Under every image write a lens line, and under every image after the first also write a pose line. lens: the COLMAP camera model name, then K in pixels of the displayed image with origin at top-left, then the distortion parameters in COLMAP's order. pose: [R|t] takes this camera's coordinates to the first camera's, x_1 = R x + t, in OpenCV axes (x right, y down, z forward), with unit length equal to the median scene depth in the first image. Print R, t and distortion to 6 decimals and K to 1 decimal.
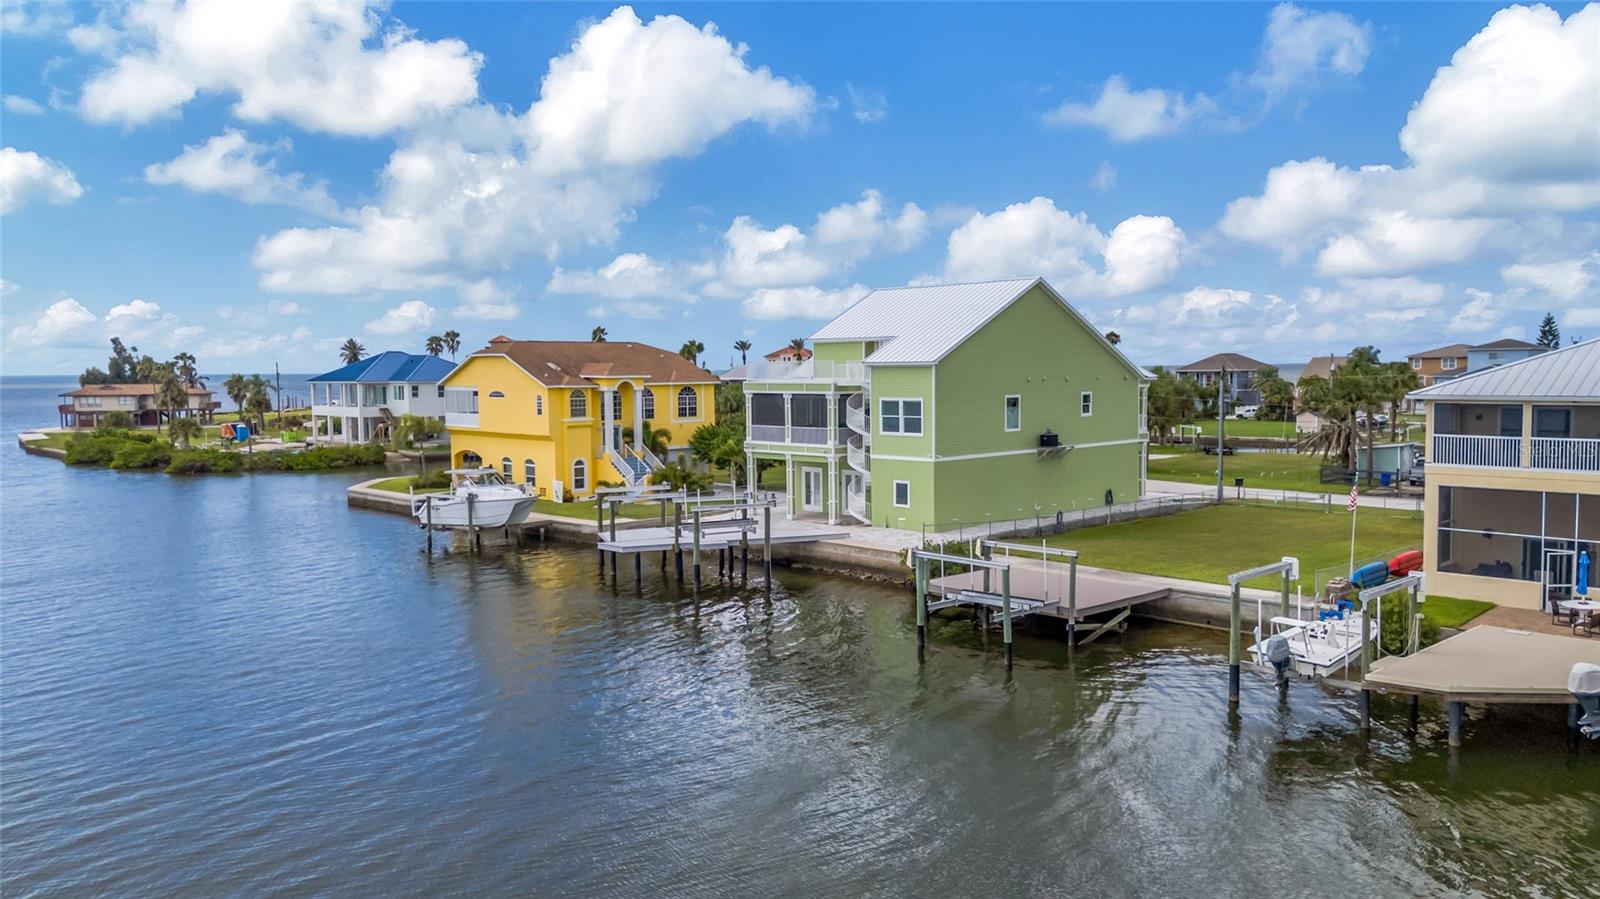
lens RADIAL K [[1192.9, 0, 798.7], [0, 1192.9, 427.1], [0, 0, 1]] dist [0.078253, -0.084256]
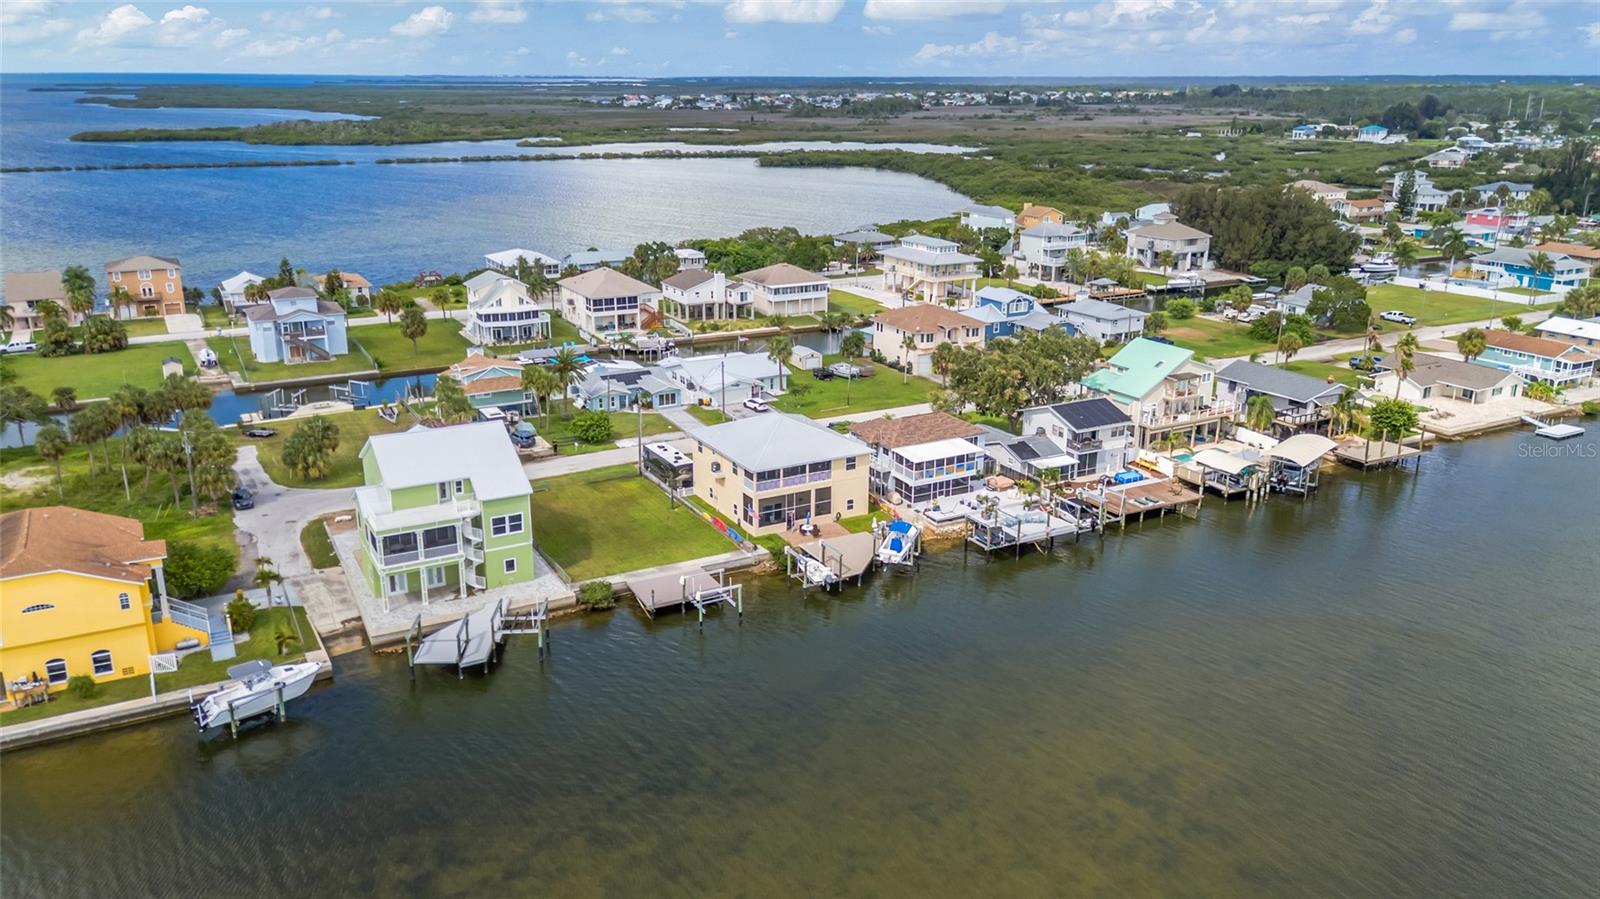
lens RADIAL K [[1172.7, 0, 795.1], [0, 1172.7, 448.2], [0, 0, 1]] dist [0.079463, -0.078612]
pose [[0.270571, -0.273935, 0.922903, -1.294793], [0.043842, 0.961173, 0.272441, -0.539259], [-0.961701, -0.033252, 0.272076, 0.115490]]
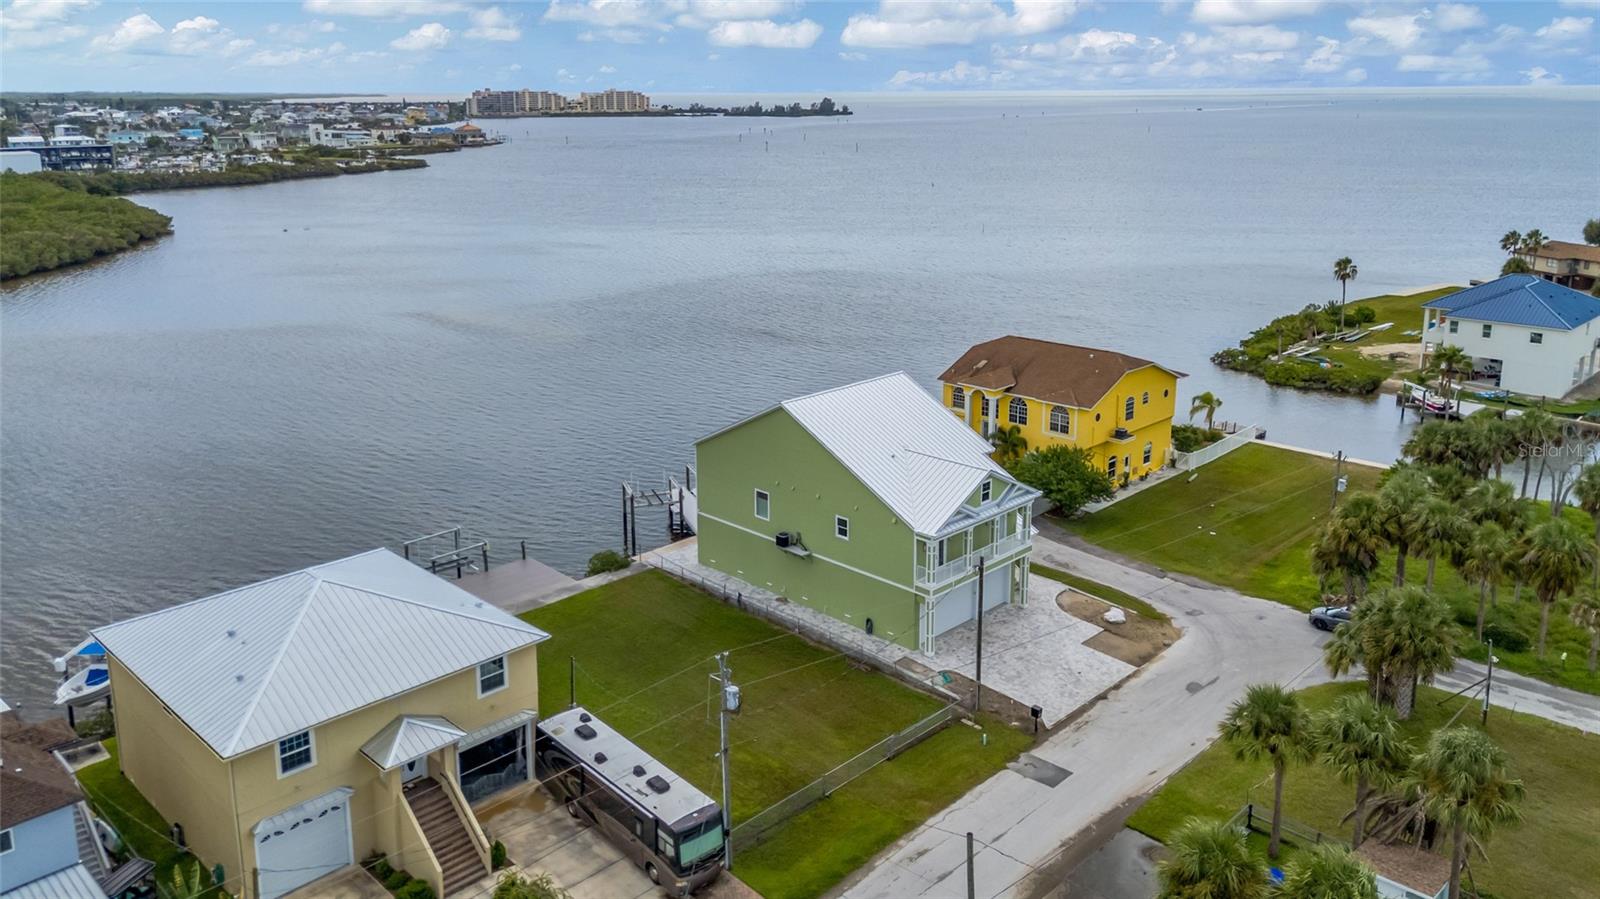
lens RADIAL K [[1196.9, 0, 790.4], [0, 1196.9, 371.8], [0, 0, 1]] dist [0.078639, -0.085106]
pose [[0.017671, 0.242775, -0.969922, 1.315057], [-0.046860, 0.969208, 0.241743, -0.433783], [0.998745, 0.041179, 0.028503, 0.981073]]
